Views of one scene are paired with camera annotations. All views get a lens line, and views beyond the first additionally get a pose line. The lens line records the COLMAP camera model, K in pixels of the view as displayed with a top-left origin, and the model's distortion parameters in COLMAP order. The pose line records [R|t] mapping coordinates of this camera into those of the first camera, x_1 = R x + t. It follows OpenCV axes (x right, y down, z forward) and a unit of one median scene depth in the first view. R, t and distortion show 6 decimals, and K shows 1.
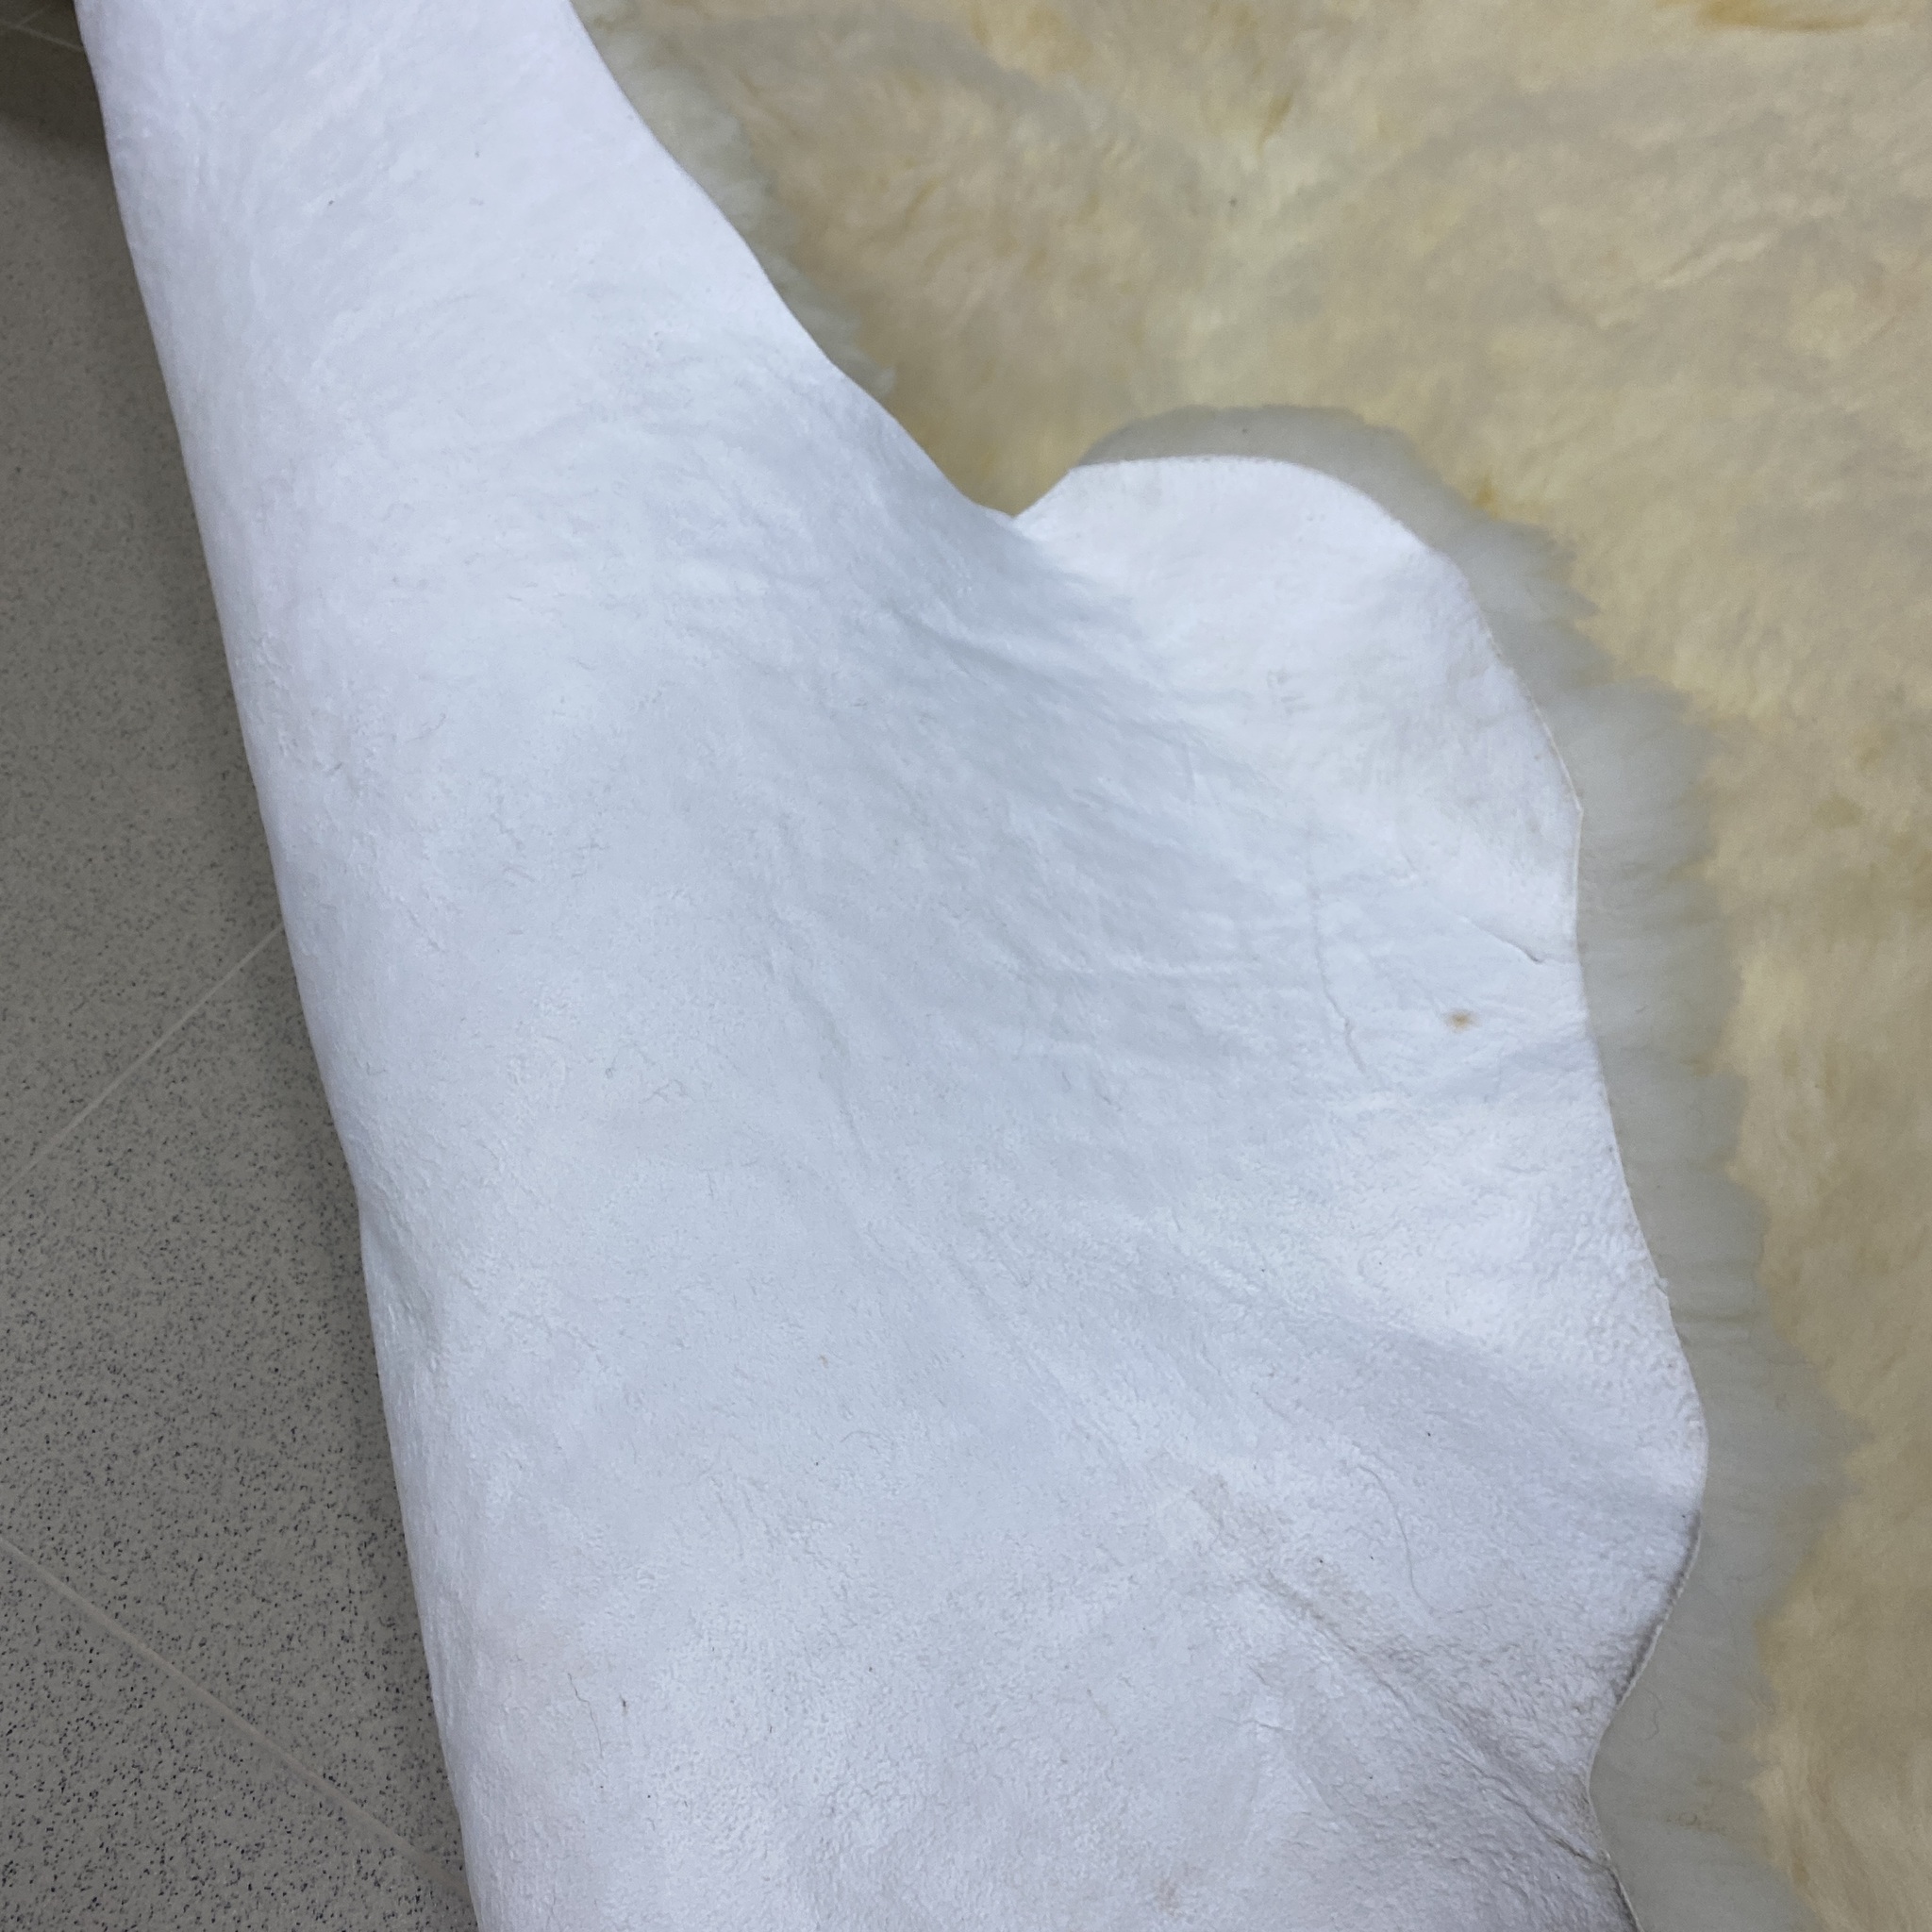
lens RADIAL K [[1952.7, 0, 1025.5], [0, 1952.7, 965.7], [0, 0, 1]] dist [0.019590, -0.021734]
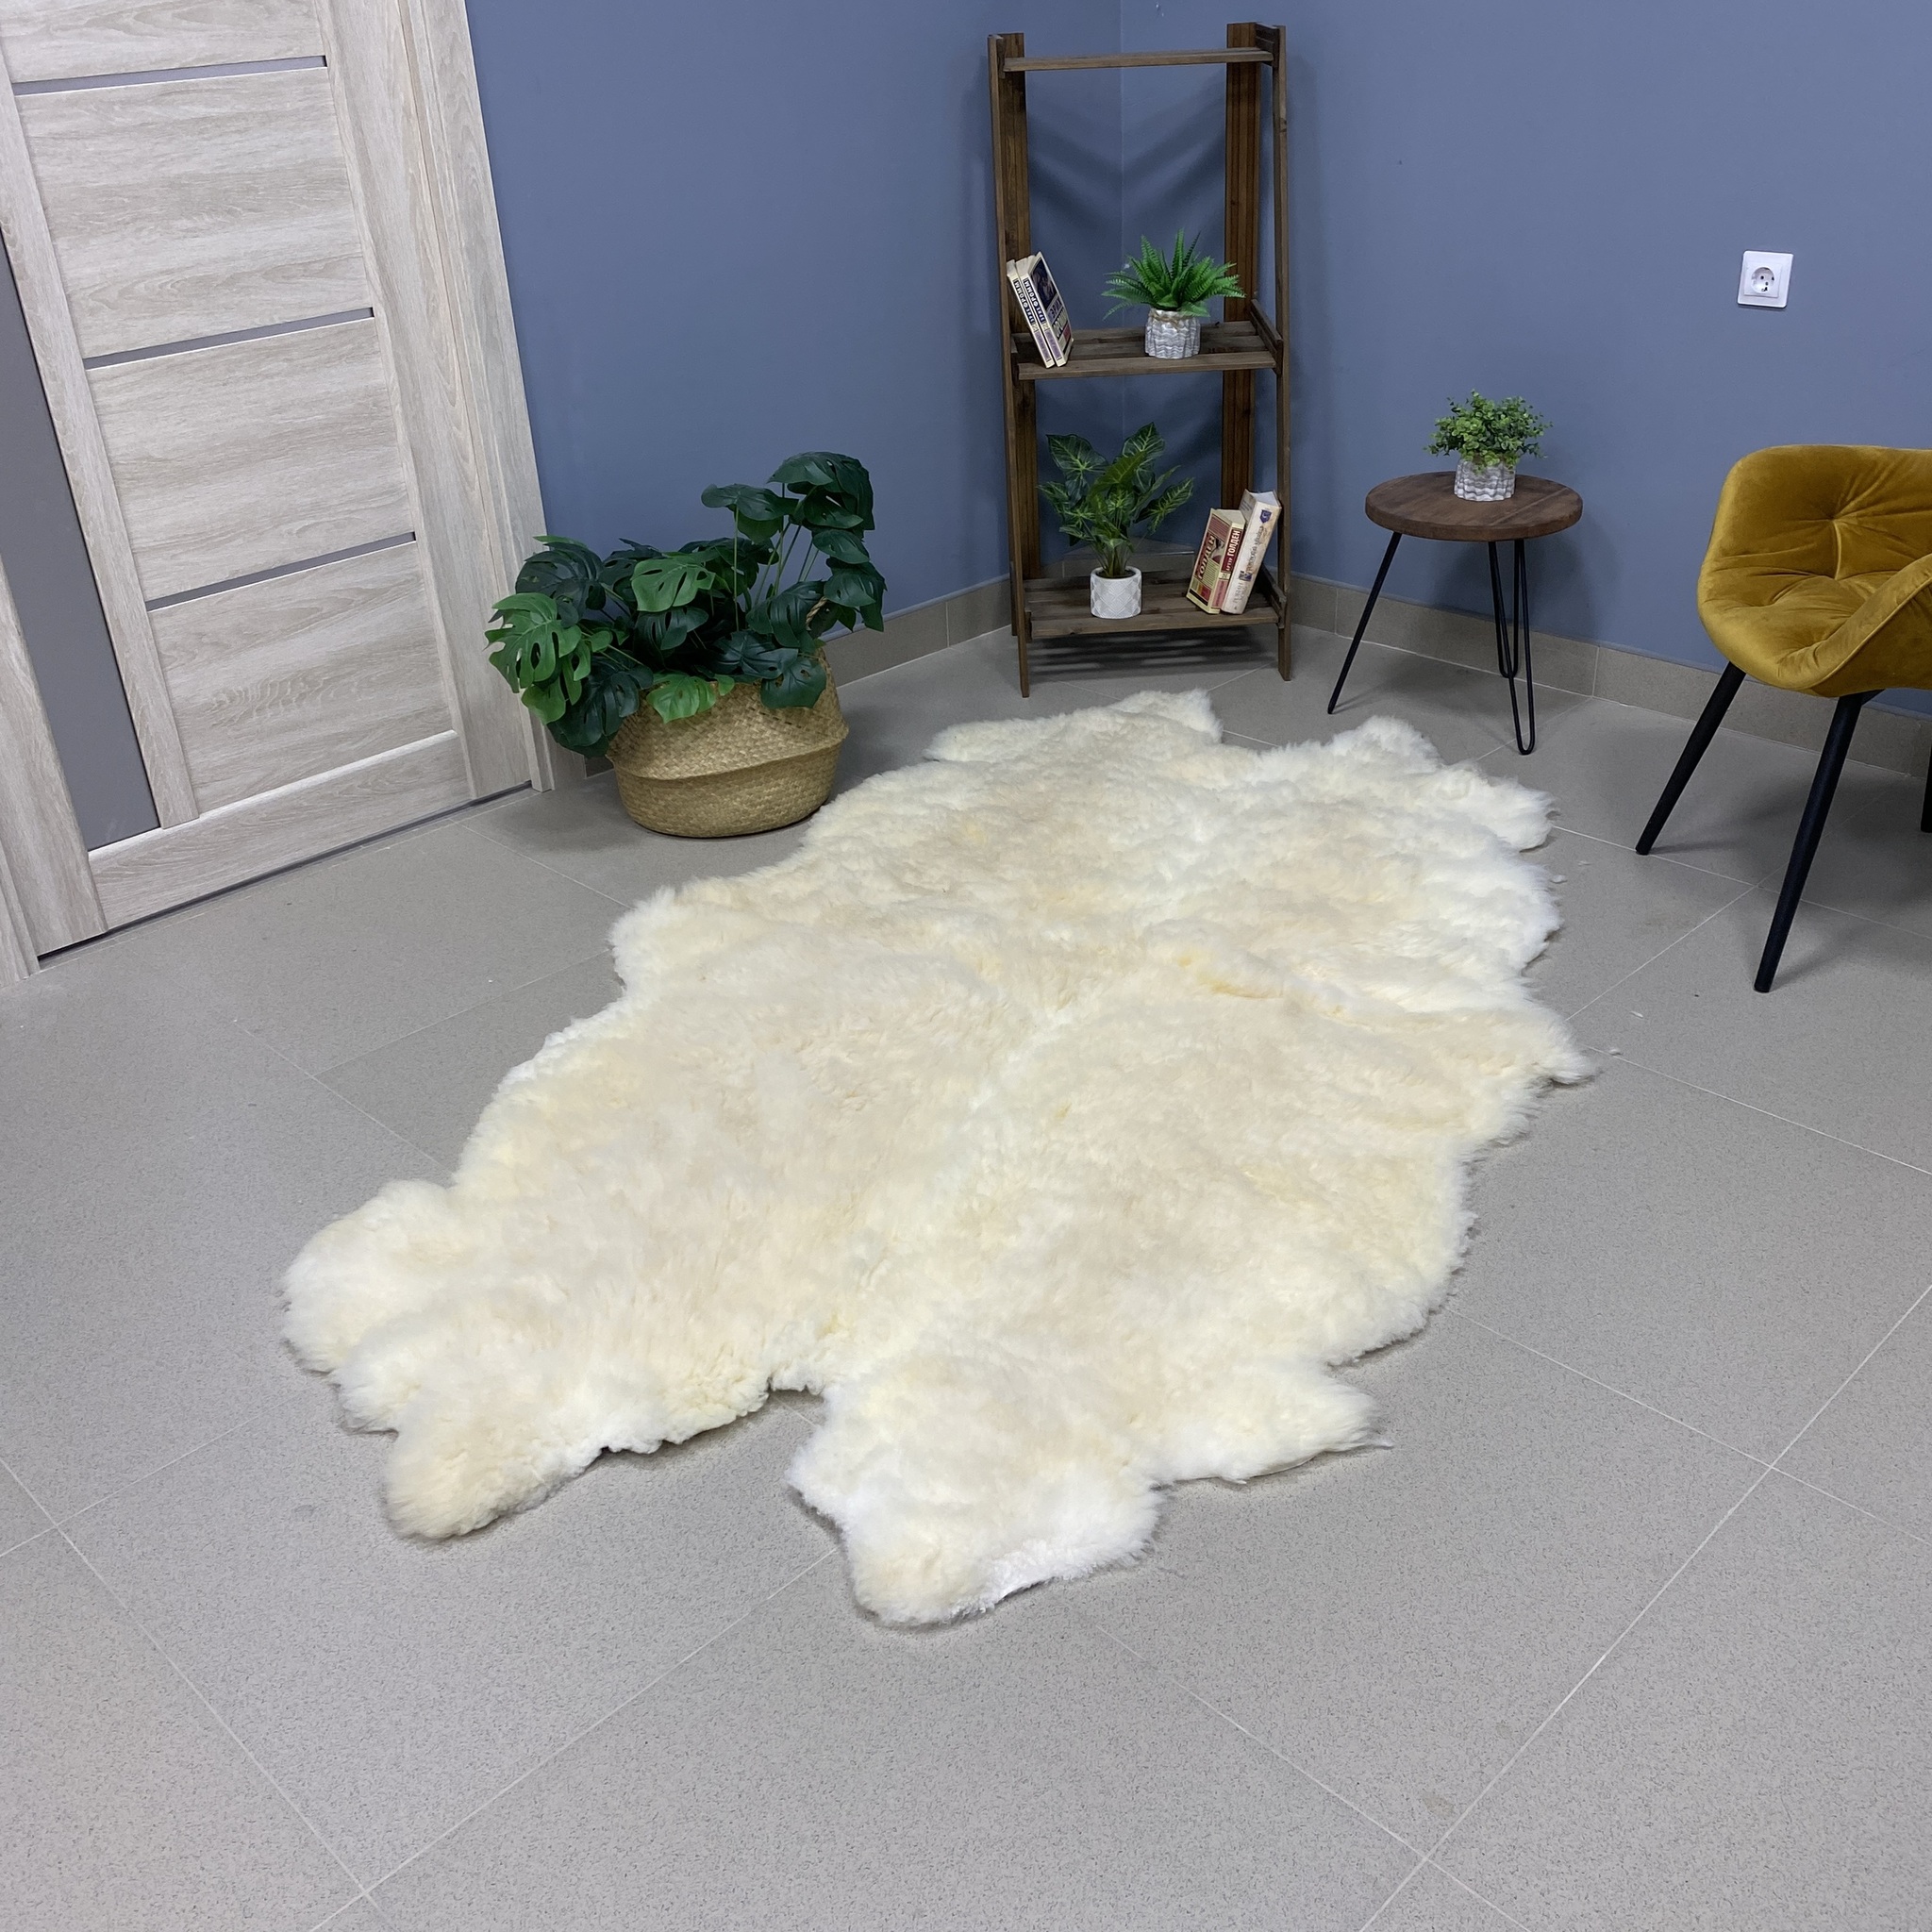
lens RADIAL K [[1960.0, 0, 1008.6], [0, 1960.0, 993.8], [0, 0, 1]] dist [0.155588, -0.346595]
pose [[0.973780, 0.127079, -0.188687, 1.507127], [-0.190597, 0.908567, -0.371725, 1.720102], [0.124196, 0.397941, 0.908965, -4.373206]]
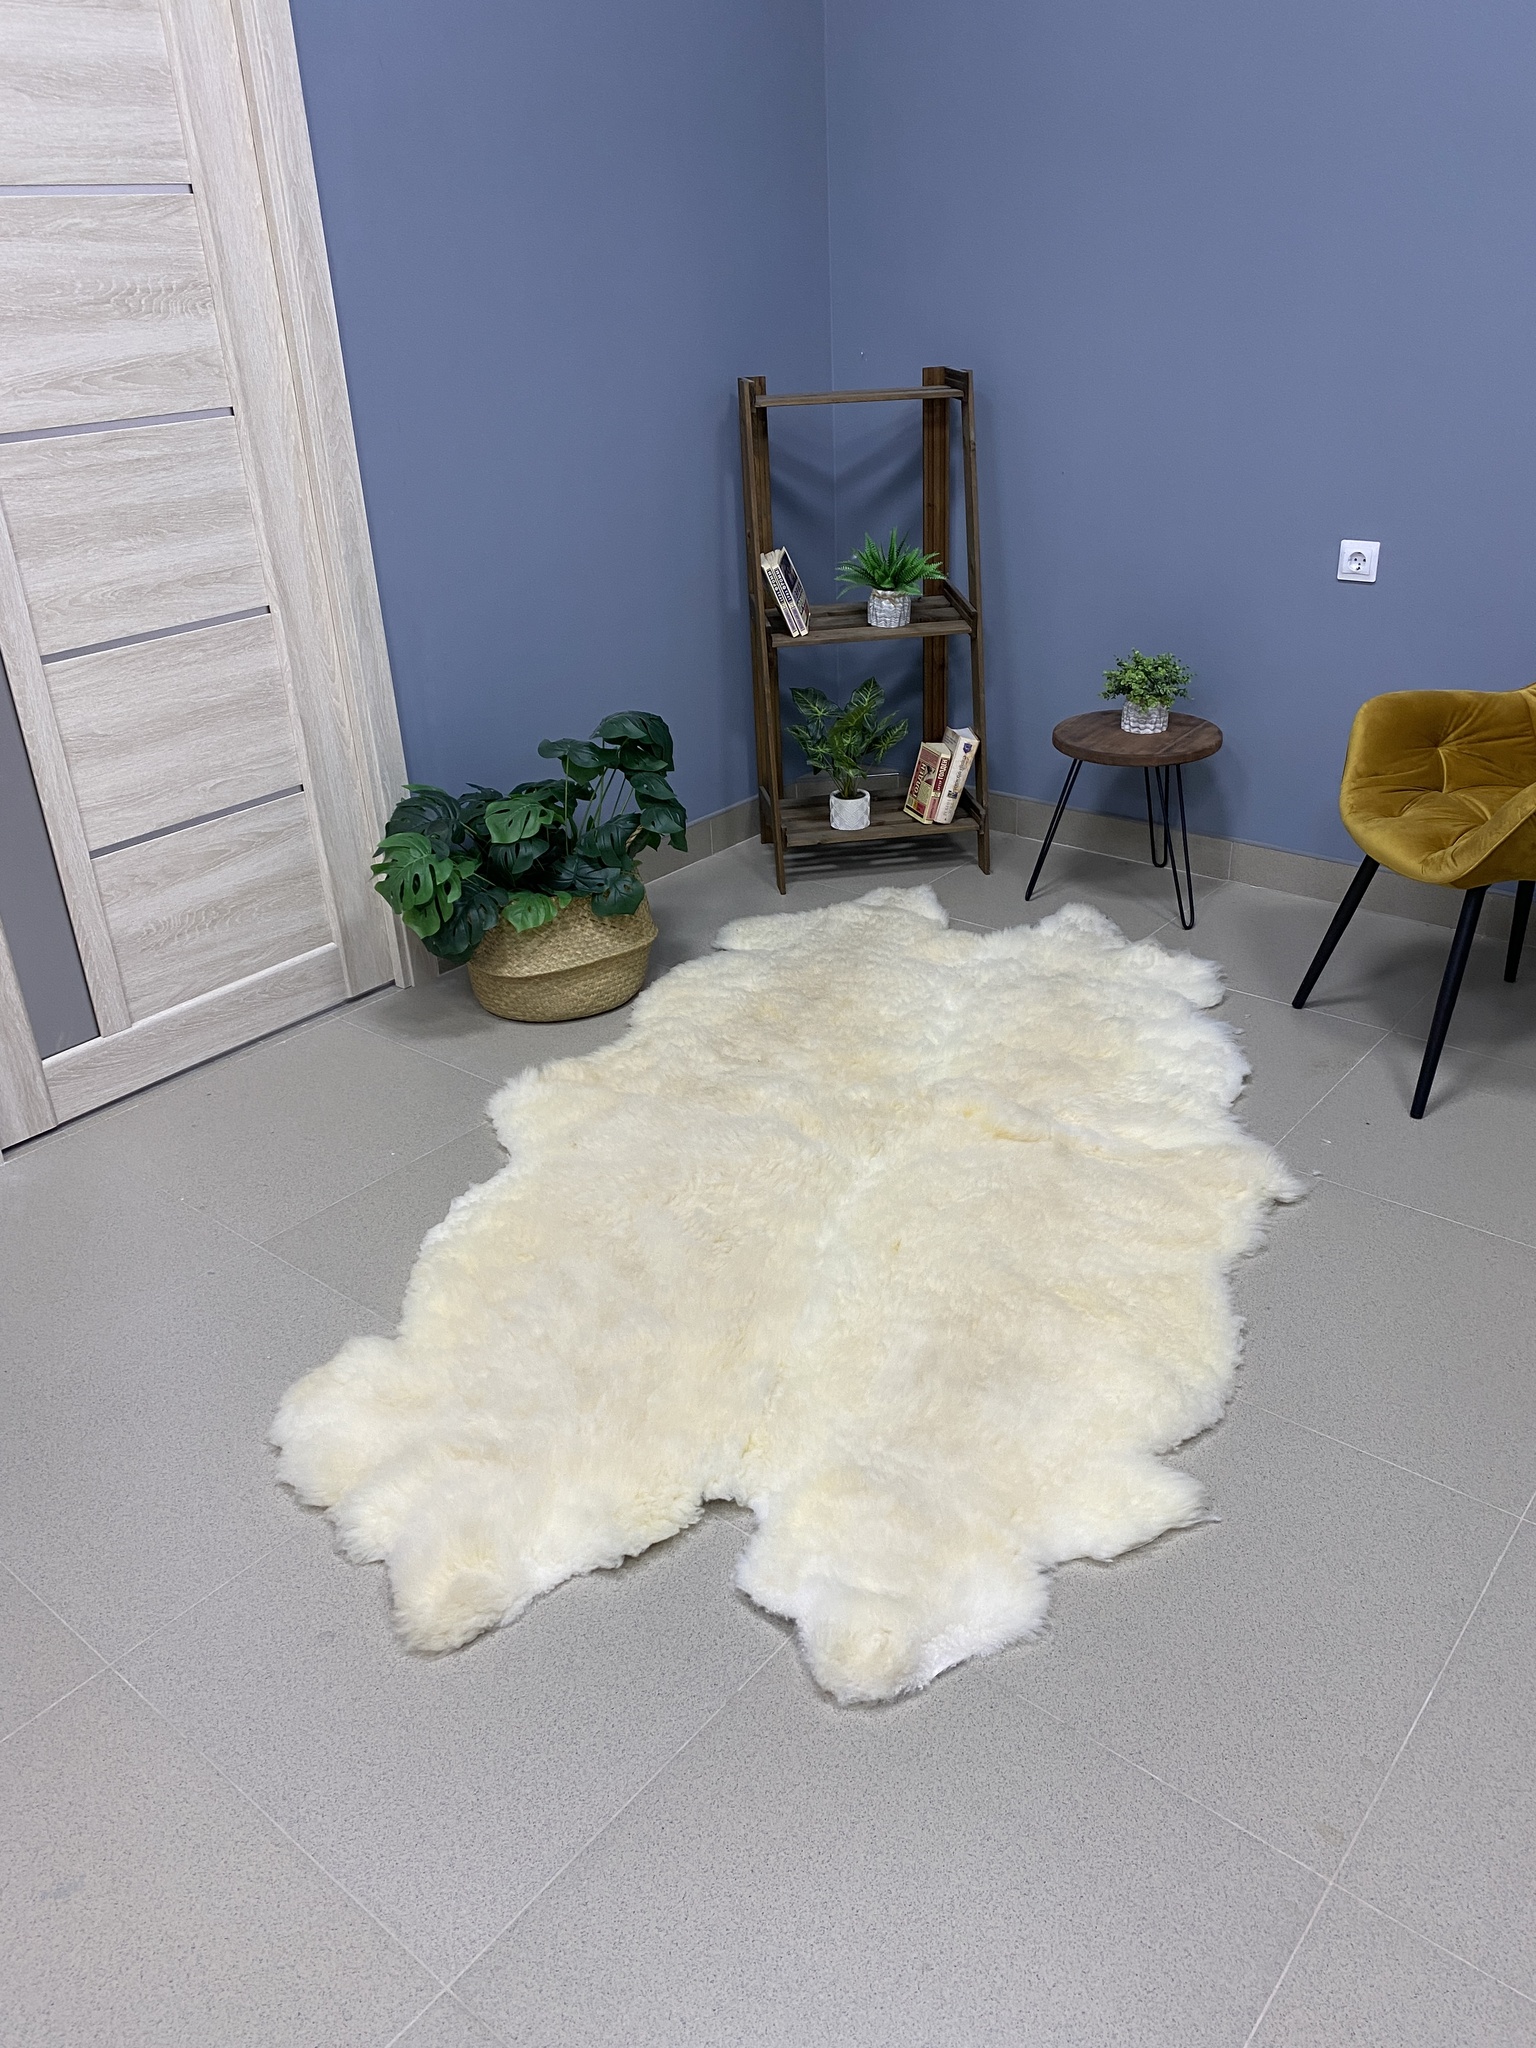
lens RADIAL K [[1560.4, 0, 777.9], [0, 1560.4, 1023.0], [0, 0, 1]] dist [0.109672, -0.175818]
pose [[0.989828, 0.078461, -0.118679, 0.680546], [-0.122093, 0.896698, -0.425471, 1.568356], [0.073037, 0.435633, 0.897157, -4.426782]]
